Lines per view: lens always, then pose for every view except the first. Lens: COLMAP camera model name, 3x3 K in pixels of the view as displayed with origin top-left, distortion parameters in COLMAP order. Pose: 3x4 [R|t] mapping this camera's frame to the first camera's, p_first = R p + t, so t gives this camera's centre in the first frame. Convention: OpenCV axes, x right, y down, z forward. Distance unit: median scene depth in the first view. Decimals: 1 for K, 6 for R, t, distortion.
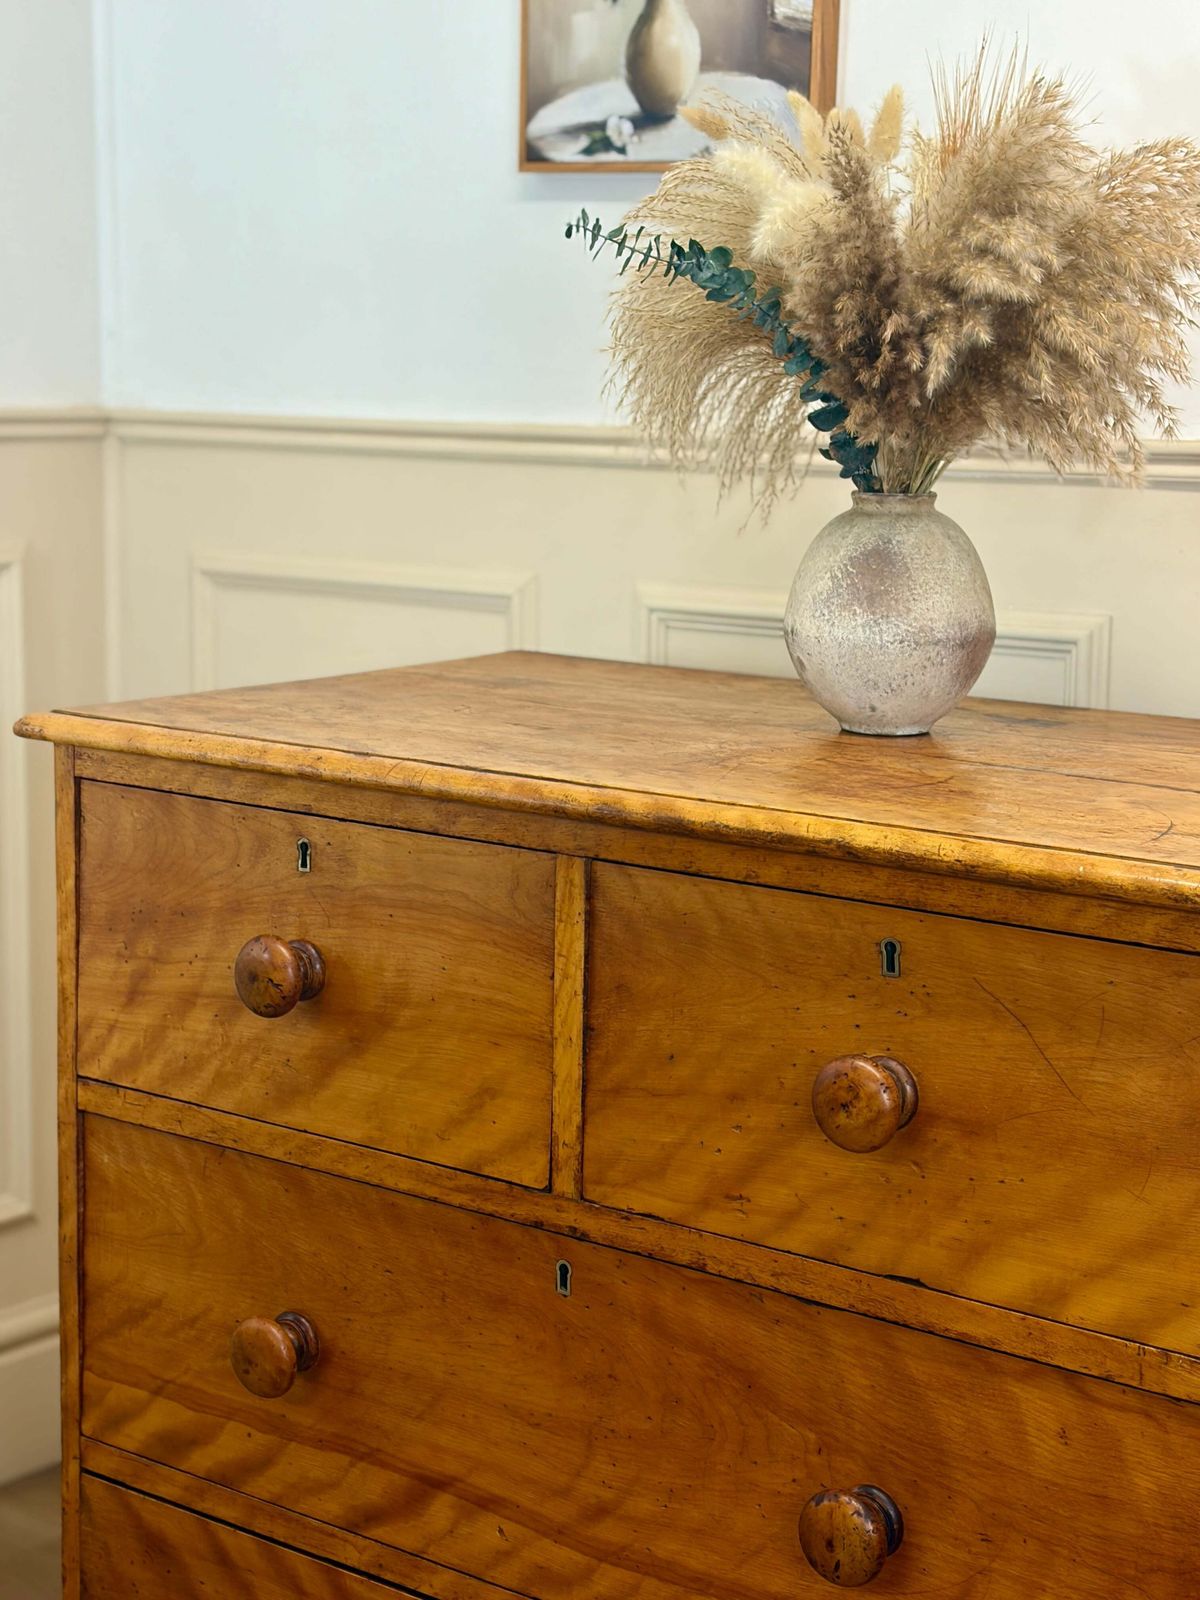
lens RADIAL K [[2733.7, 0, 600.0], [0, 2733.7, 800.0], [0, 0, 1]] dist [0.248077, -1.010016]
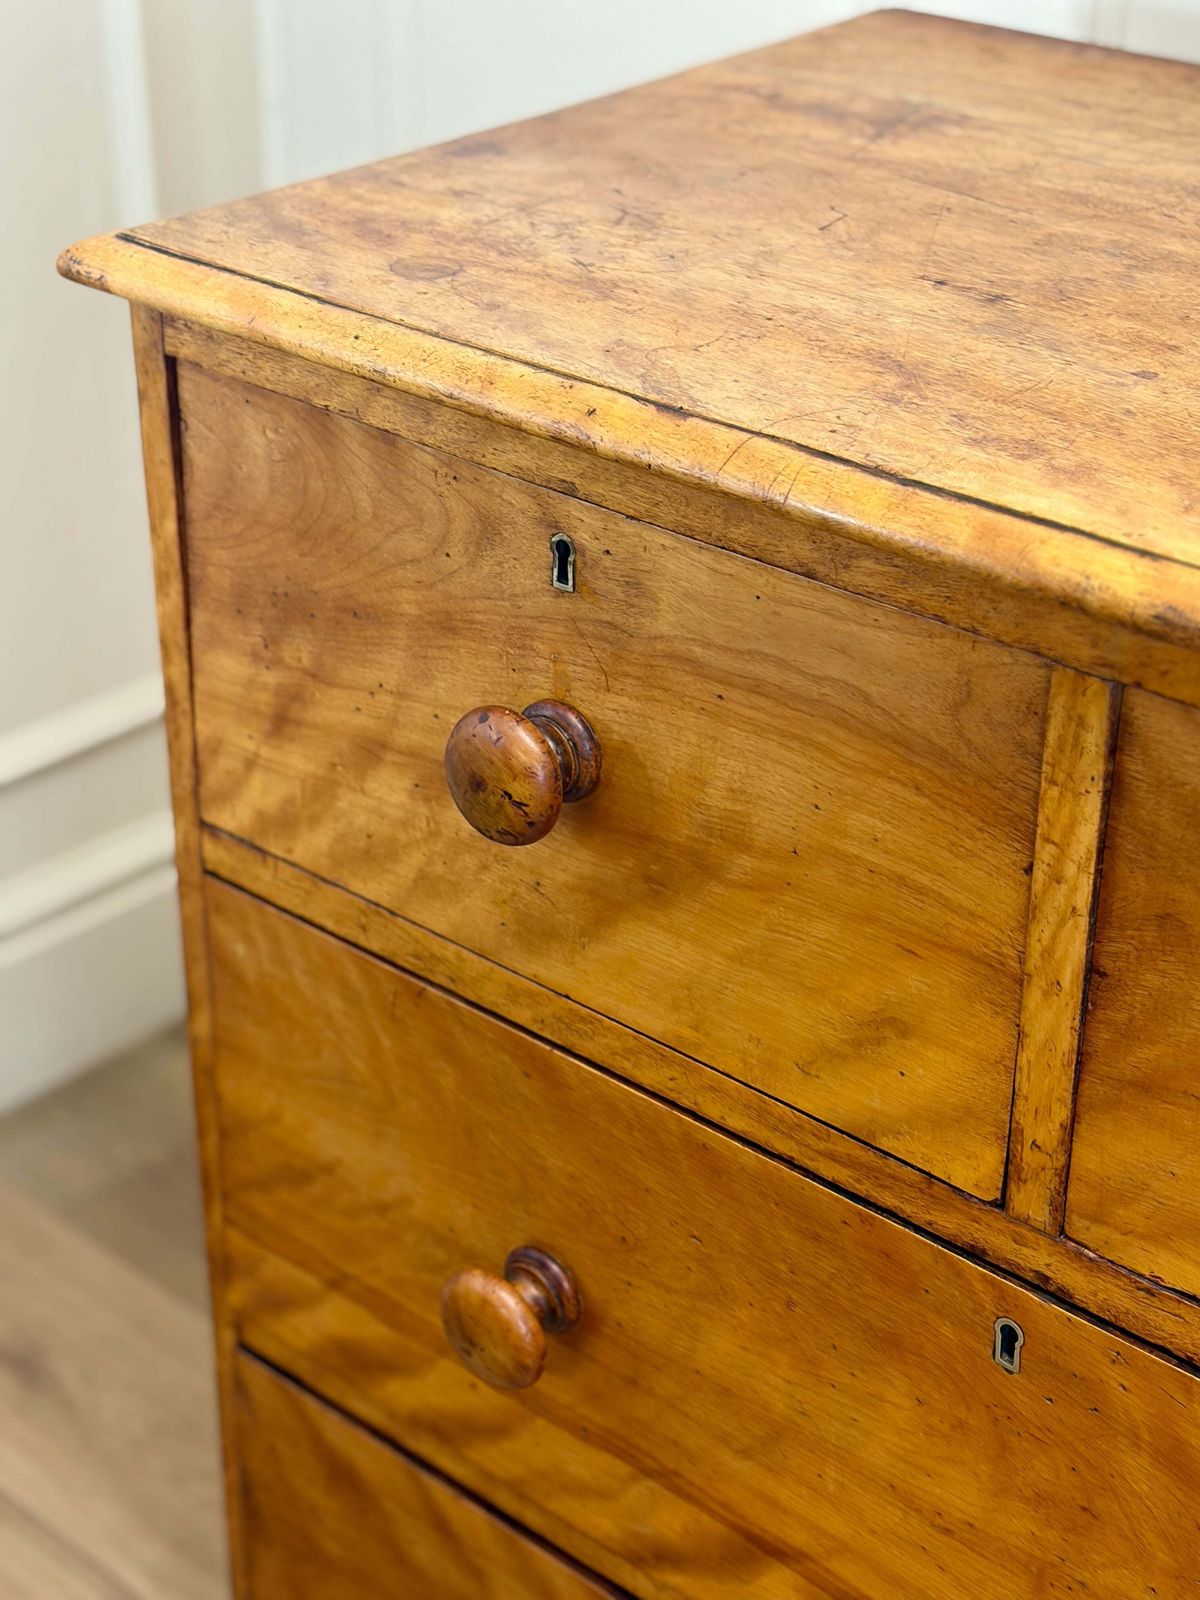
lens RADIAL K [[2733.7, 0, 600.0], [0, 2733.7, 800.0], [0, 0, 1]] dist [0.248077, -1.010016]
pose [[0.996768, 0.025291, -0.076252, -0.057515], [0.000978, 0.945264, 0.326305, -0.118553], [0.080331, -0.325325, 0.942184, 0.466538]]
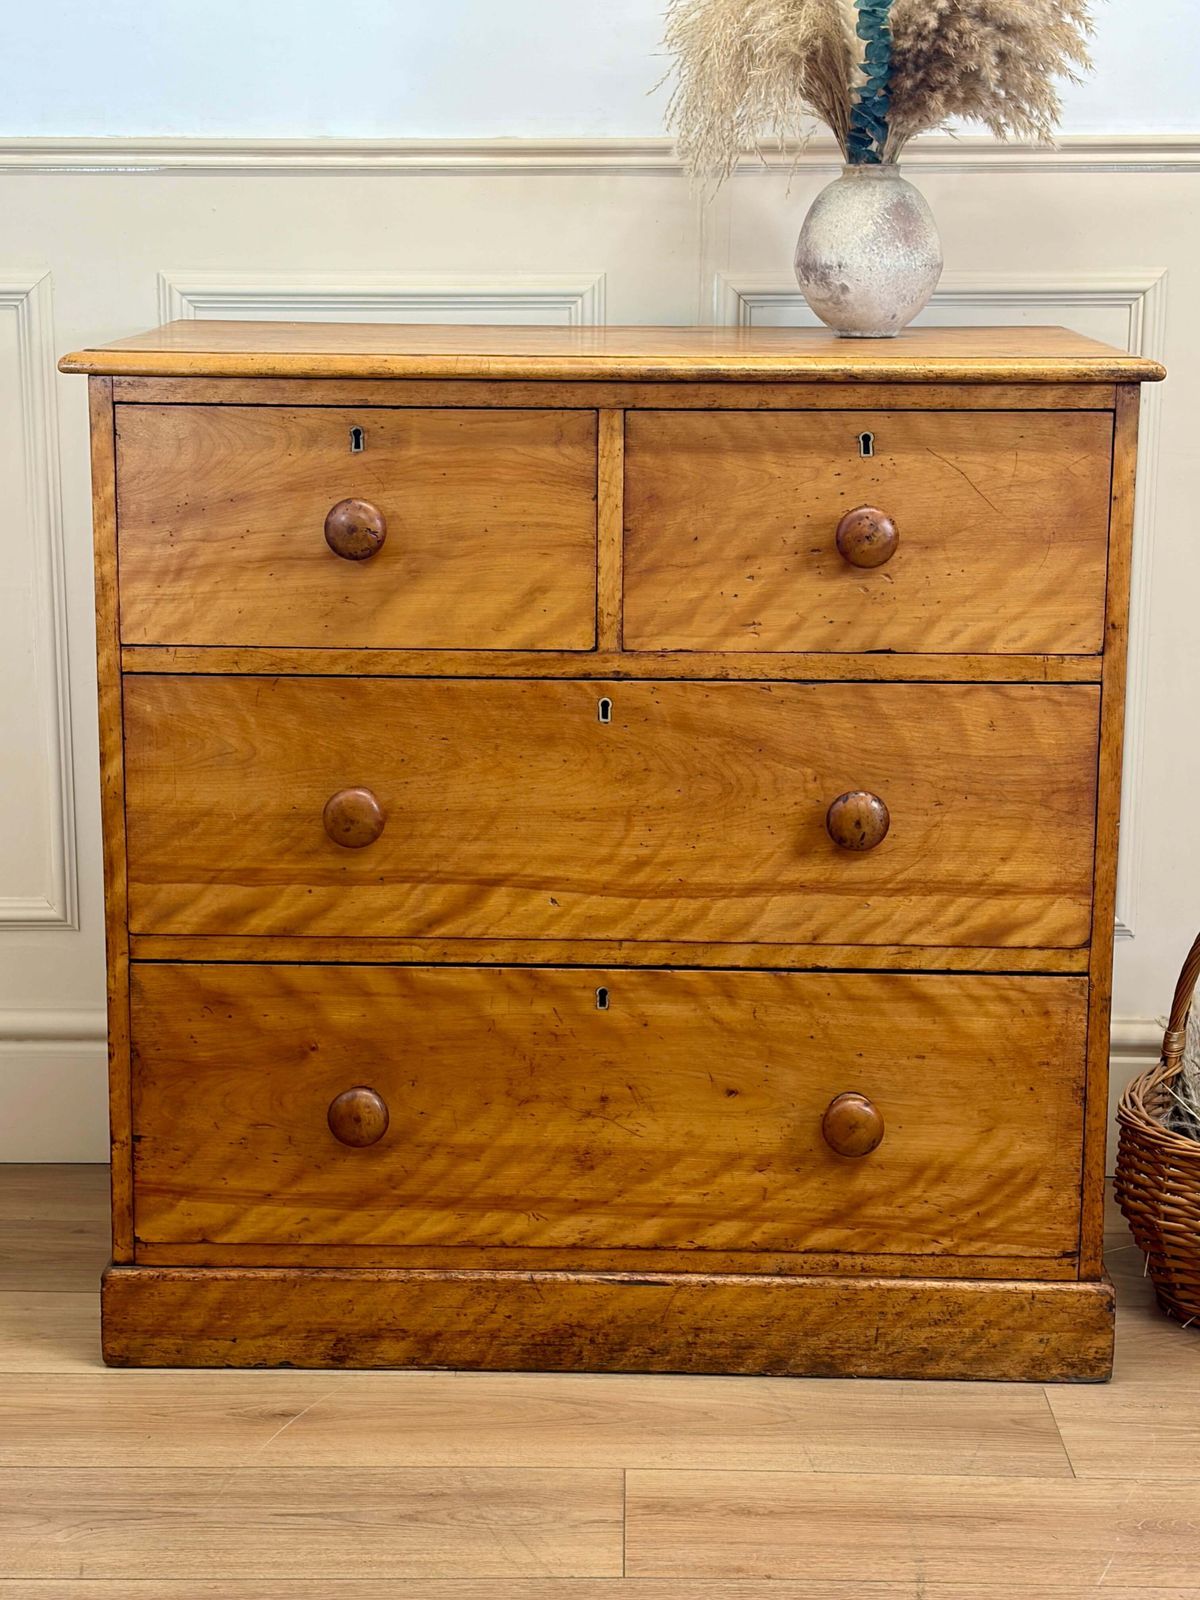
lens RADIAL K [[2886.9, 0, 585.6], [0, 2886.9, 801.1], [0, 0, 1]] dist [0.244794, -1.400928]
pose [[0.816126, -0.134420, 0.562023, -0.851767], [0.104273, 0.990861, 0.085568, 0.087357], [-0.568389, -0.011230, 0.822684, -0.234297]]
